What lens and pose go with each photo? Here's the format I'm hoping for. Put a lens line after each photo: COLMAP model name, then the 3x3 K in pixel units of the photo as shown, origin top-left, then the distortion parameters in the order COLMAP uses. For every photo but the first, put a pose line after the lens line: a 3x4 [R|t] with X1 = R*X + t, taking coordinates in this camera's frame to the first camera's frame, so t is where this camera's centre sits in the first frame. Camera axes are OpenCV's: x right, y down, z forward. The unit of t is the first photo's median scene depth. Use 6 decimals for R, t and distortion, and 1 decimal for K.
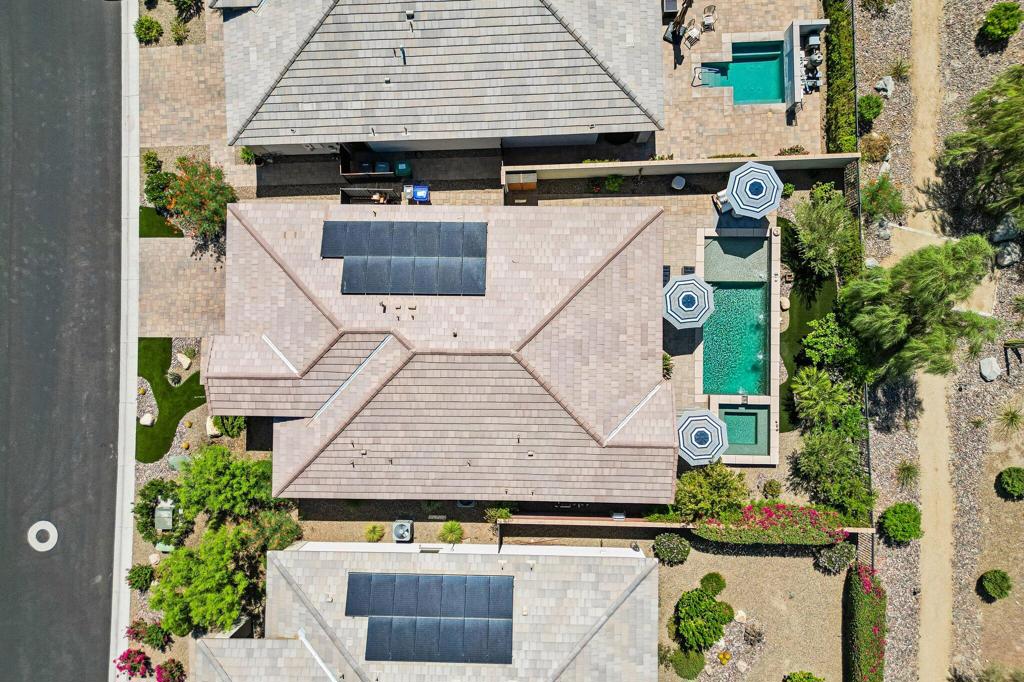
lens RADIAL K [[736.4, 0, 512.0], [0, 736.4, 341.0], [0, 0, 1]] dist [0.023872, -0.000458]
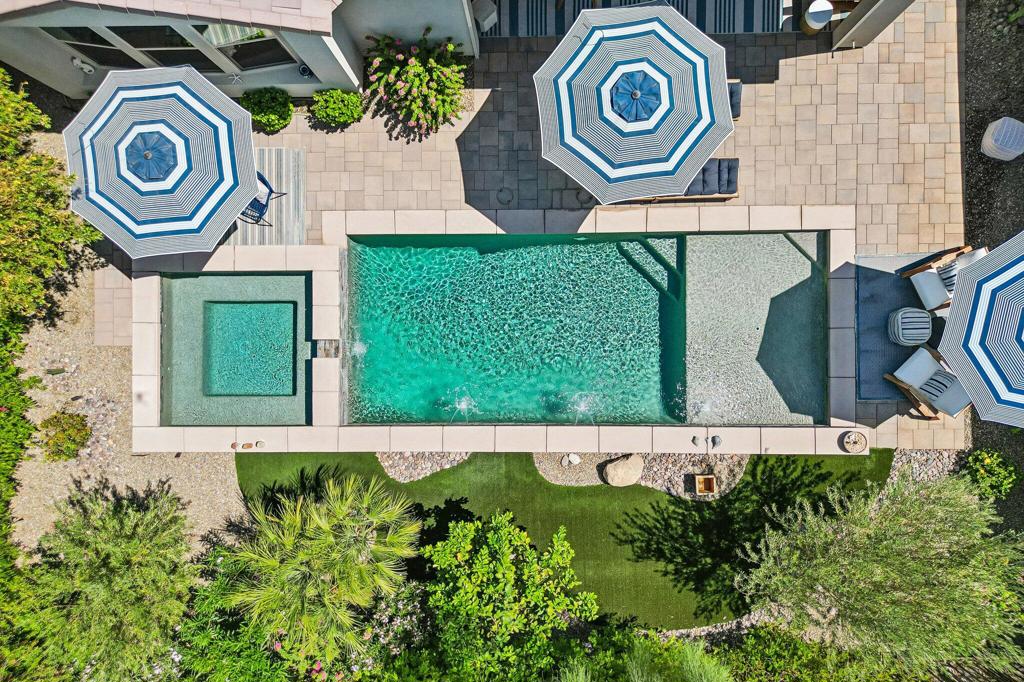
lens RADIAL K [[736.4, 0, 512.0], [0, 736.4, 341.0], [0, 0, 1]] dist [0.023872, -0.000458]
pose [[0.015722, 0.999101, 0.039367, 0.299642], [-0.998287, 0.013466, 0.056935, -0.021058], [0.056354, -0.040195, 0.997601, 0.676522]]
